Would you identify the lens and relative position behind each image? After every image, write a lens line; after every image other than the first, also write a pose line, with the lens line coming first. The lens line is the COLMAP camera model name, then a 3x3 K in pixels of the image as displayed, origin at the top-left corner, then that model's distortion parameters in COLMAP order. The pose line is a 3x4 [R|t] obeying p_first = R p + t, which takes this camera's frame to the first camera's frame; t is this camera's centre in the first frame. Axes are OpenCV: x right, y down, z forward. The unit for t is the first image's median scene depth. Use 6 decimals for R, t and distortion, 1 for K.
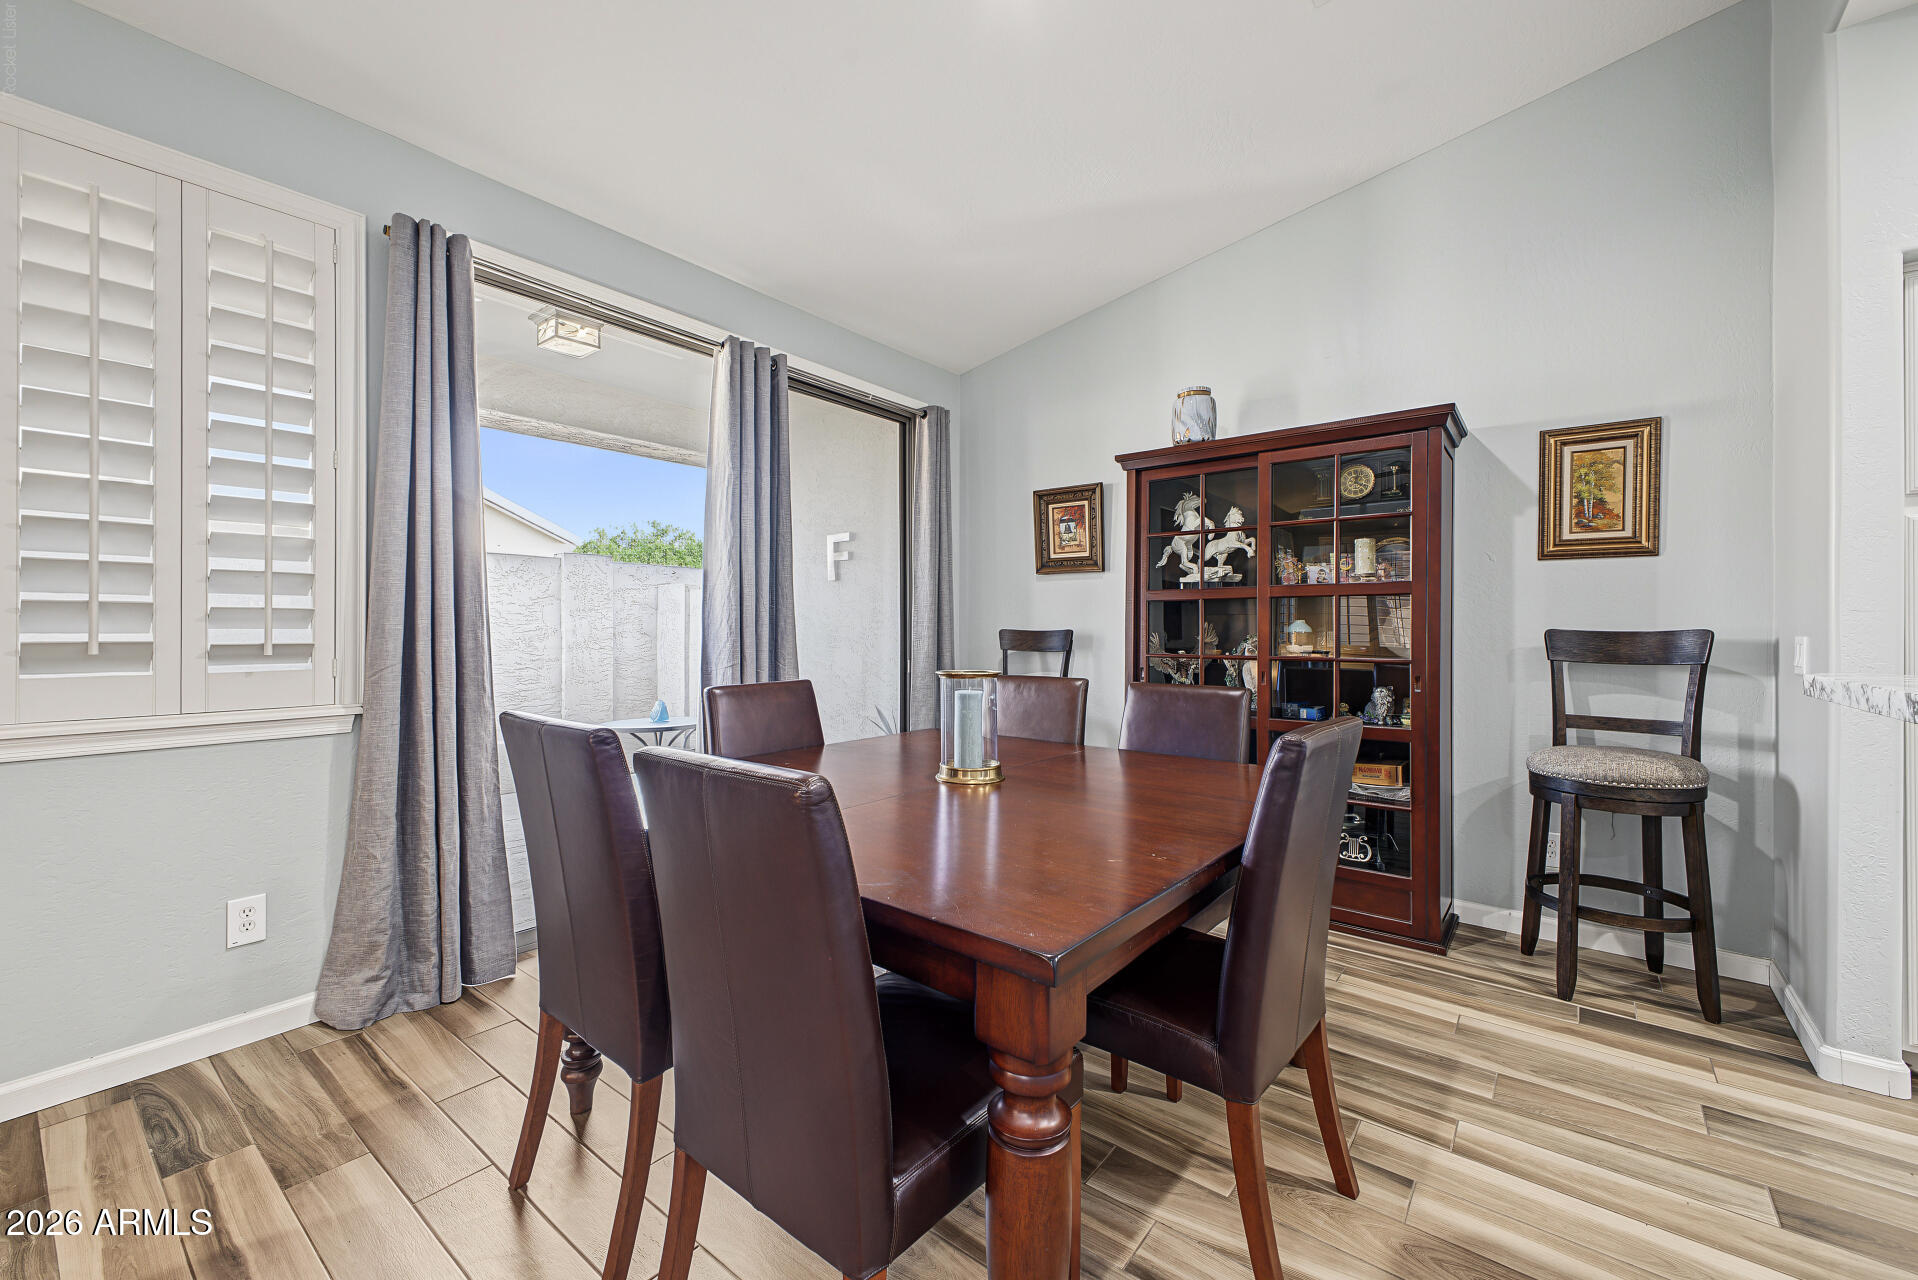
lens RADIAL K [[768.4, 0, 954.8], [0, 768.4, 630.8], [0, 0, 1]] dist [-0.000260, -0.000278]
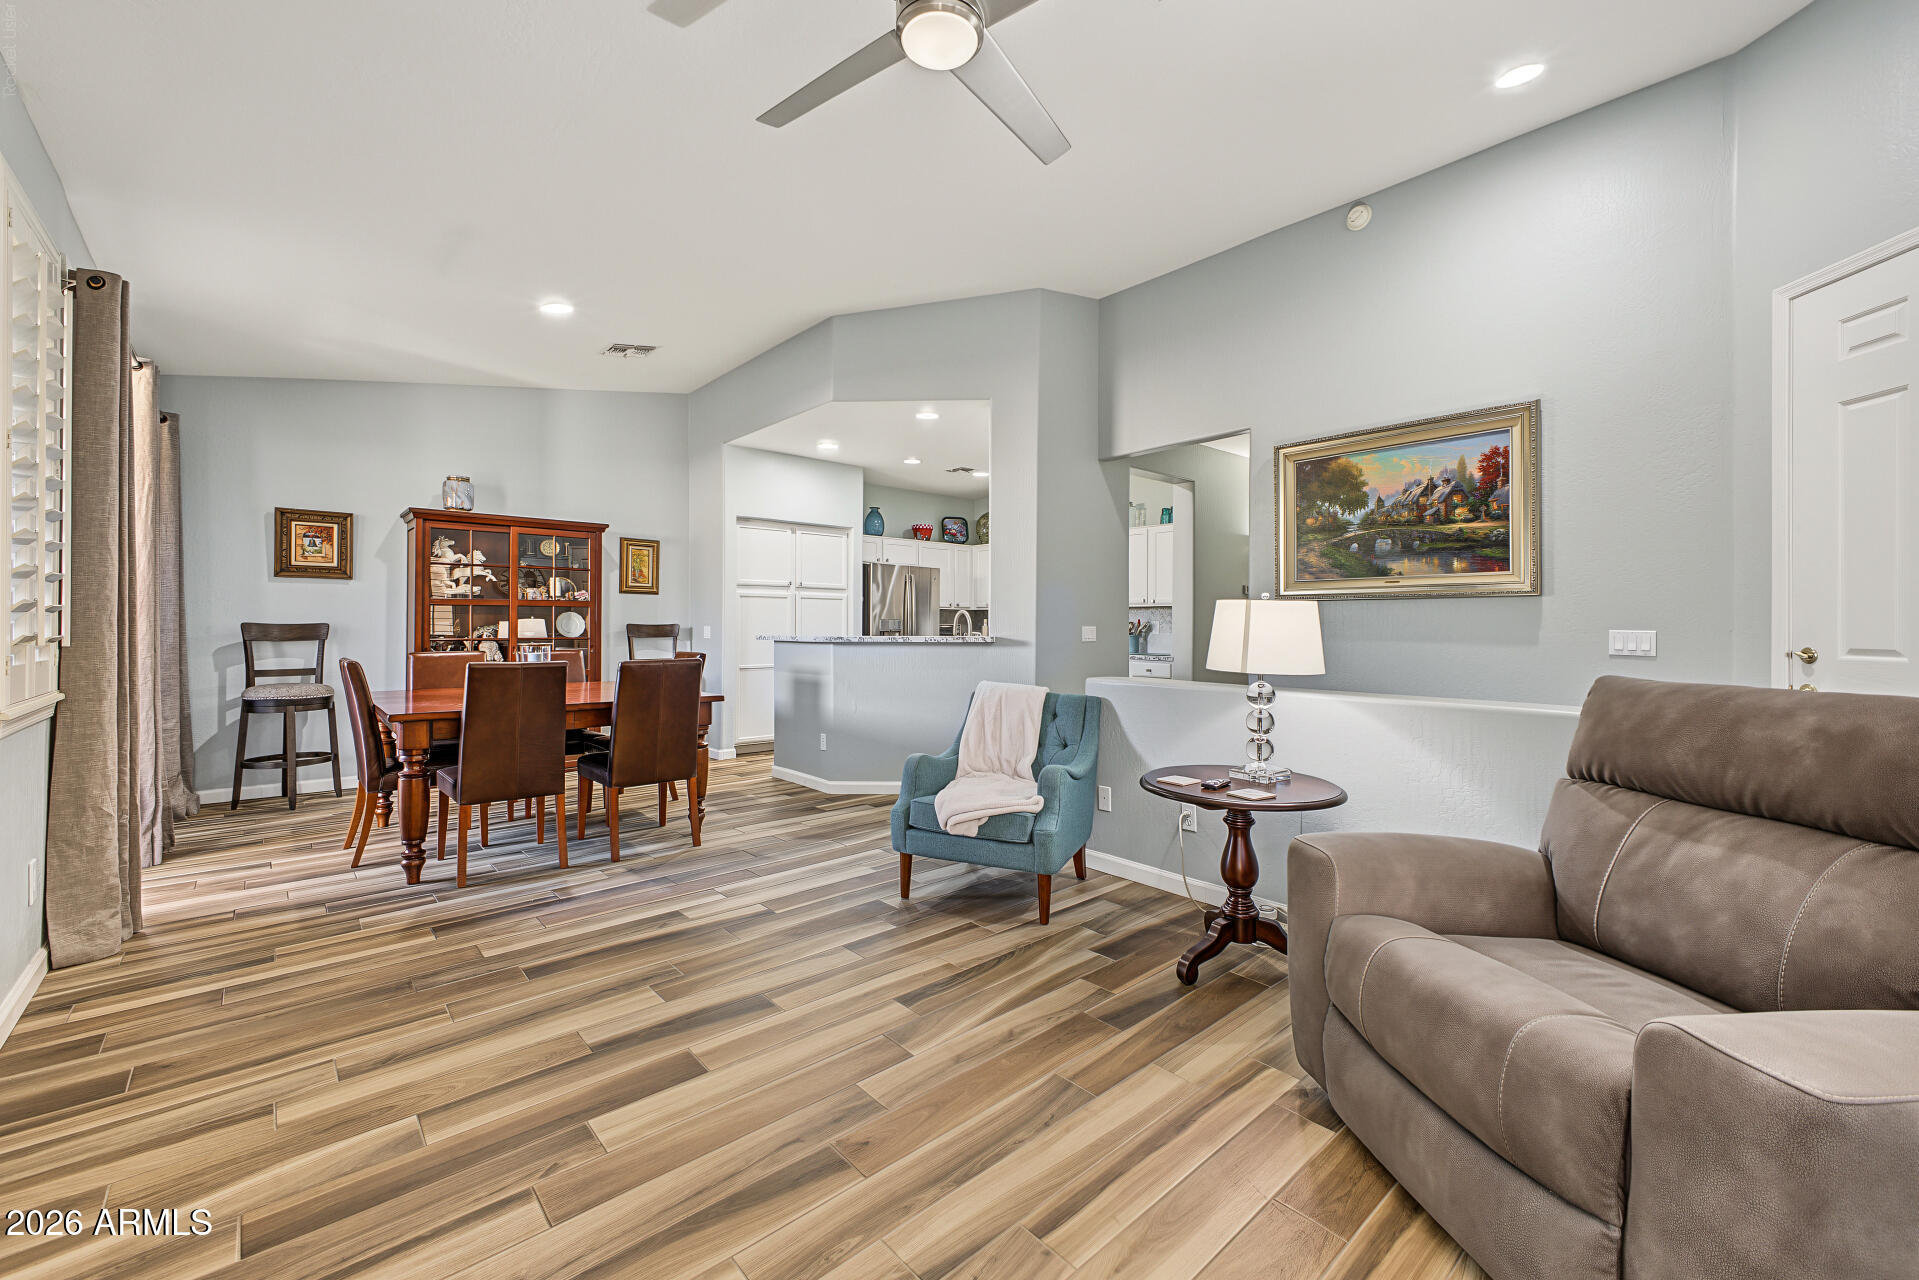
lens RADIAL K [[768.8, 0, 956.5], [0, 768.8, 629.4], [0, 0, 1]] dist [-0.000260, -0.000278]
pose [[0.169157, -0.002890, 0.985585, -1.086550], [0.000180, 0.999996, 0.002901, 0.007268], [-0.985589, -0.000313, 0.169157, -0.308882]]
